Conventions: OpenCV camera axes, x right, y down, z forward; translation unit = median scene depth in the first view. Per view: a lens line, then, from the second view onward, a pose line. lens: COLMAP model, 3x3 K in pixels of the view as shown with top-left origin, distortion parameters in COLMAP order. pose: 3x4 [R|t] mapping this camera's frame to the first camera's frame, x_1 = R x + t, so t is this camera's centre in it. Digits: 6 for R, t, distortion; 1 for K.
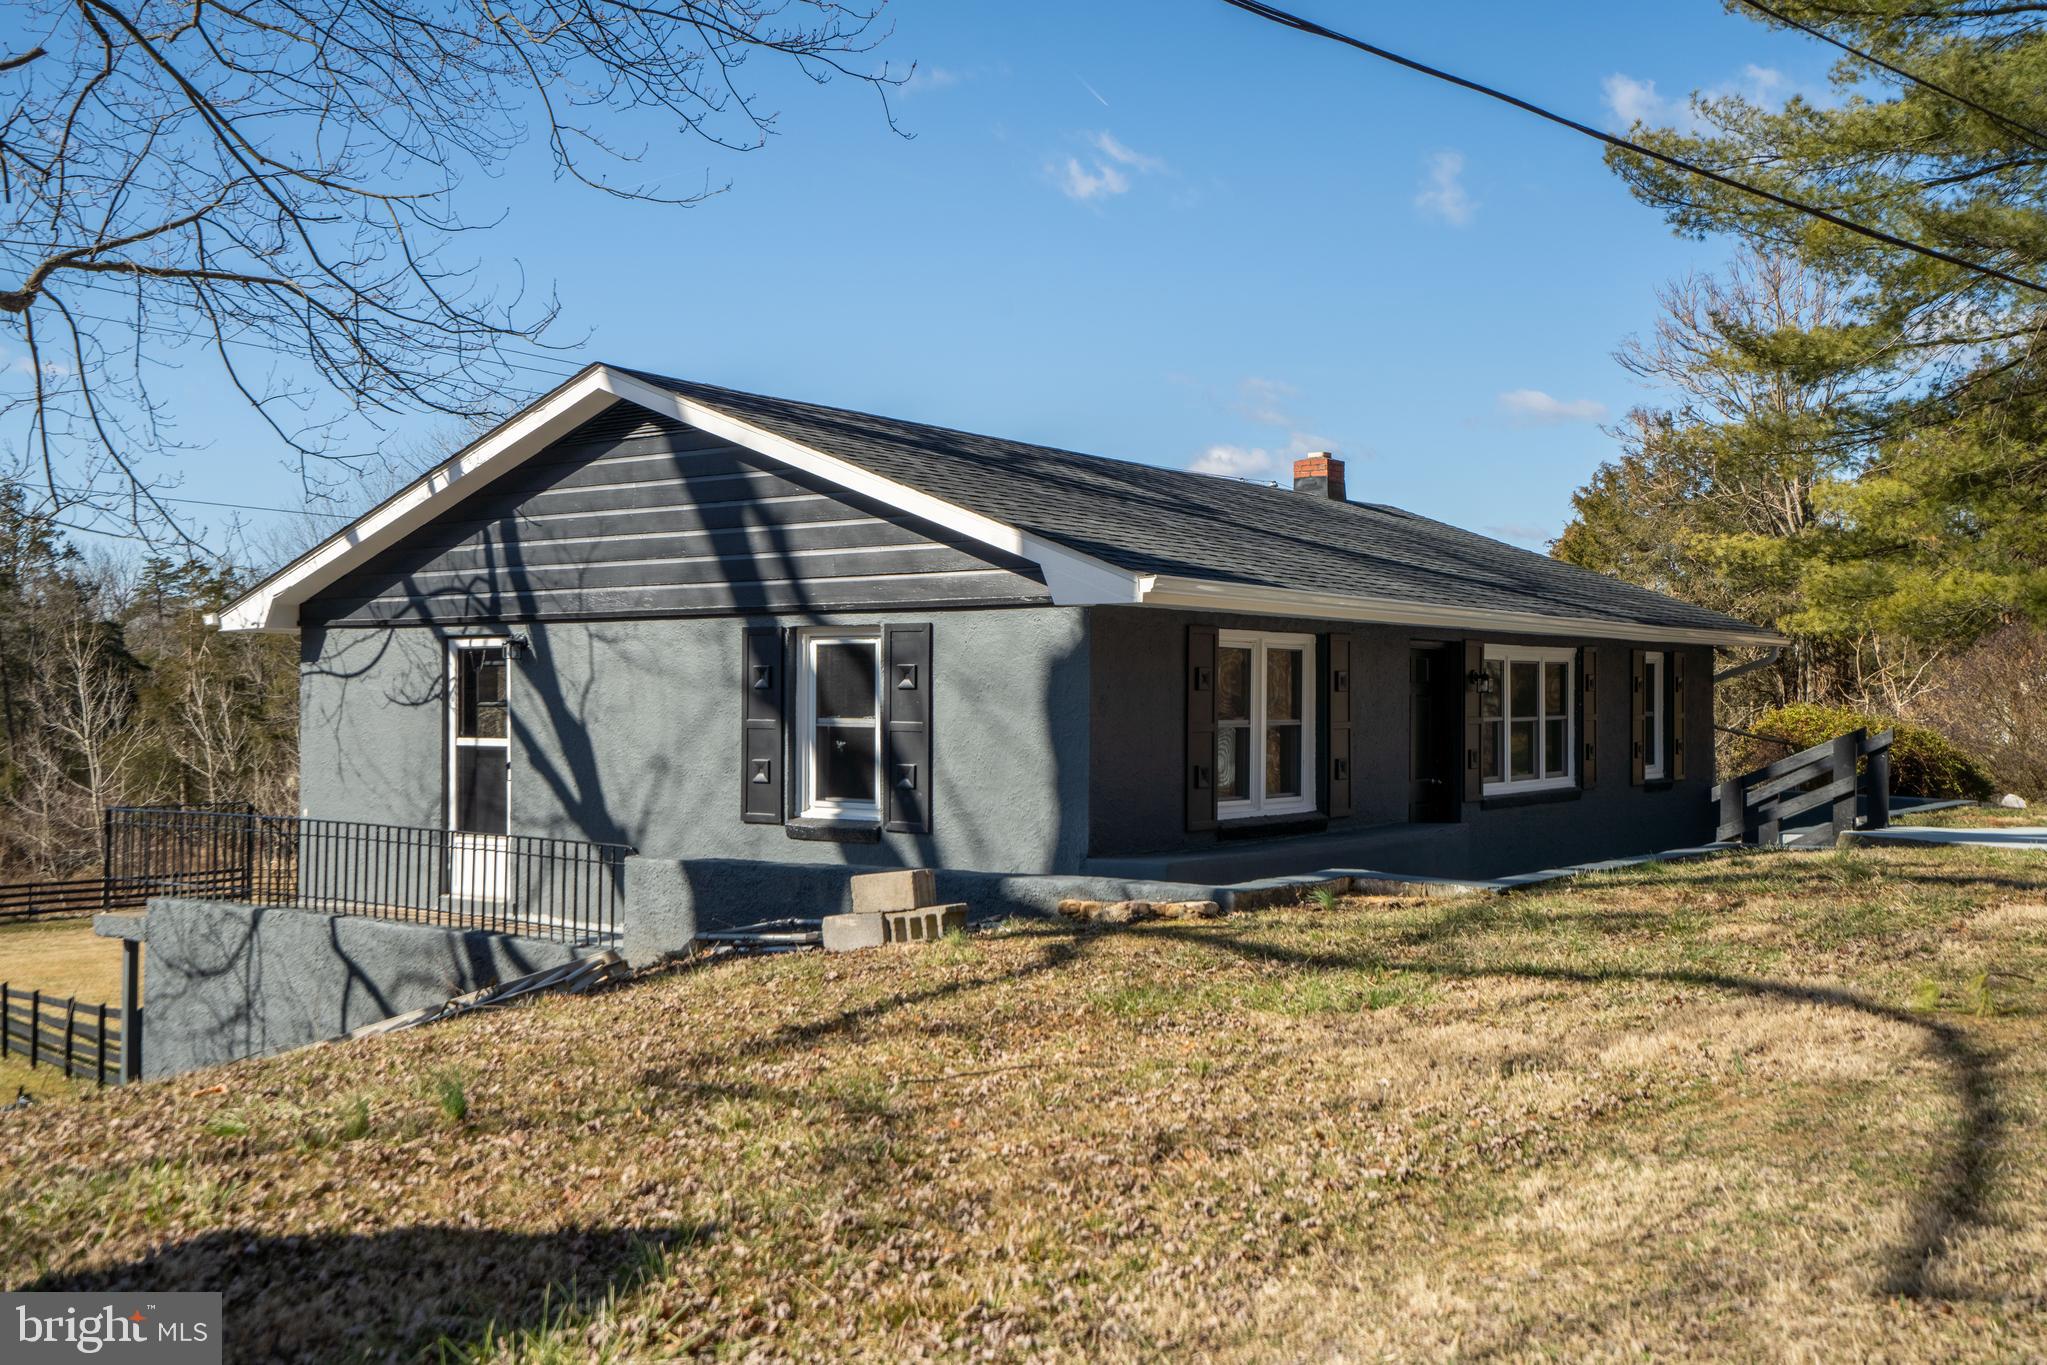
lens RADIAL K [[2013.9, 0, 1023.6], [0, 2013.9, 639.6], [0, 0, 1]] dist [0.009432, 0.191996]
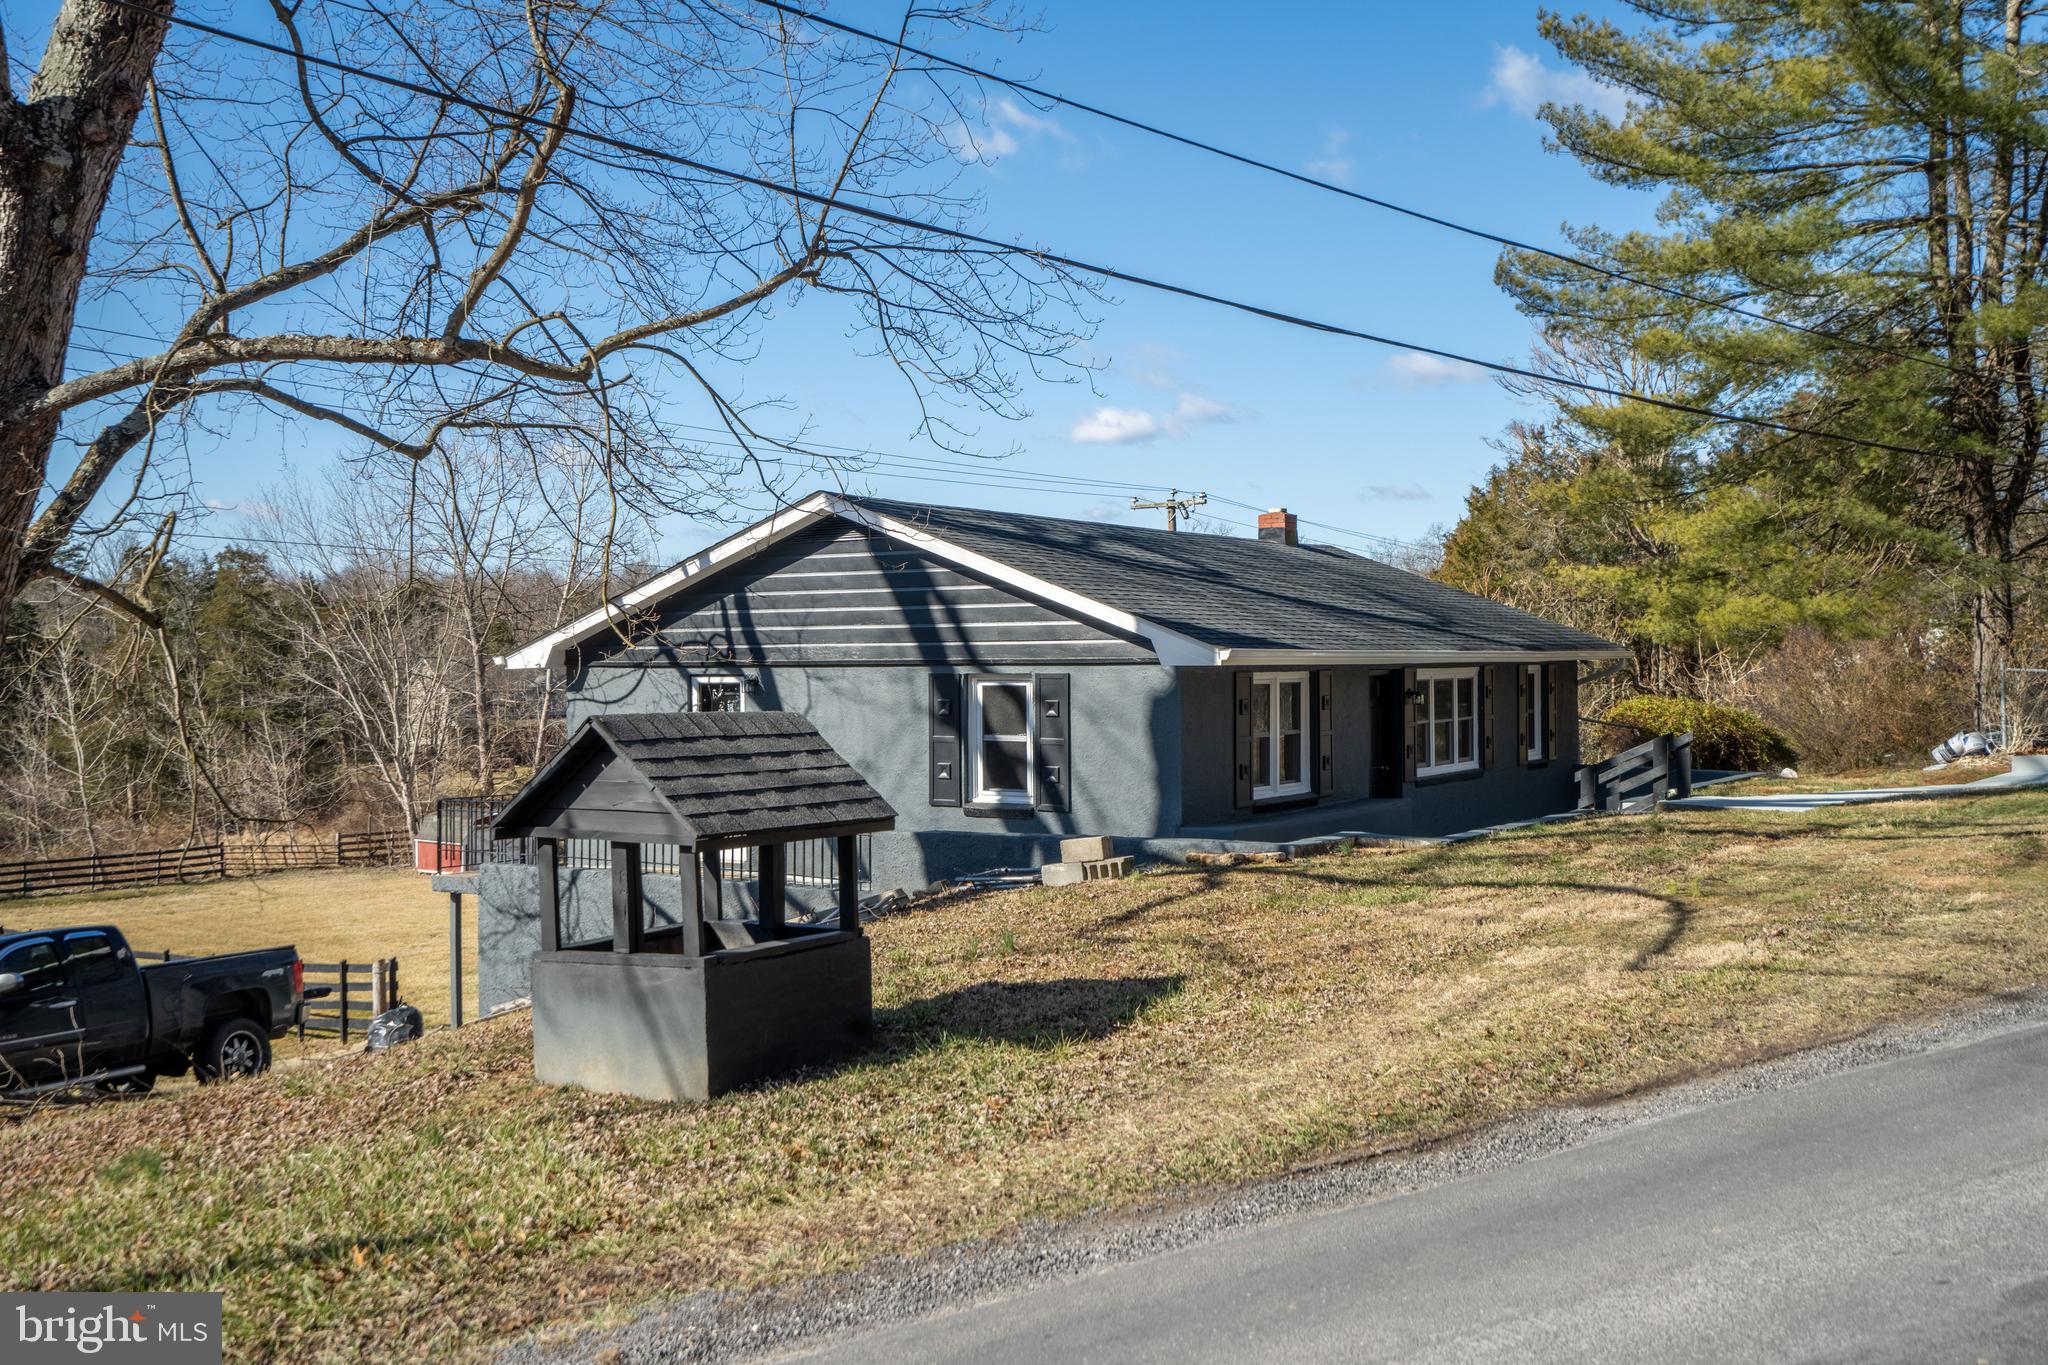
lens RADIAL K [[2014.9, 0, 1024.1], [0, 2014.9, 639.5], [0, 0, 1]] dist [0.009432, 0.191996]
pose [[0.998233, -0.009662, 0.058636, -0.156263], [0.008631, 0.999804, 0.017803, -0.056617], [-0.058796, -0.017265, 0.998121, -0.474760]]
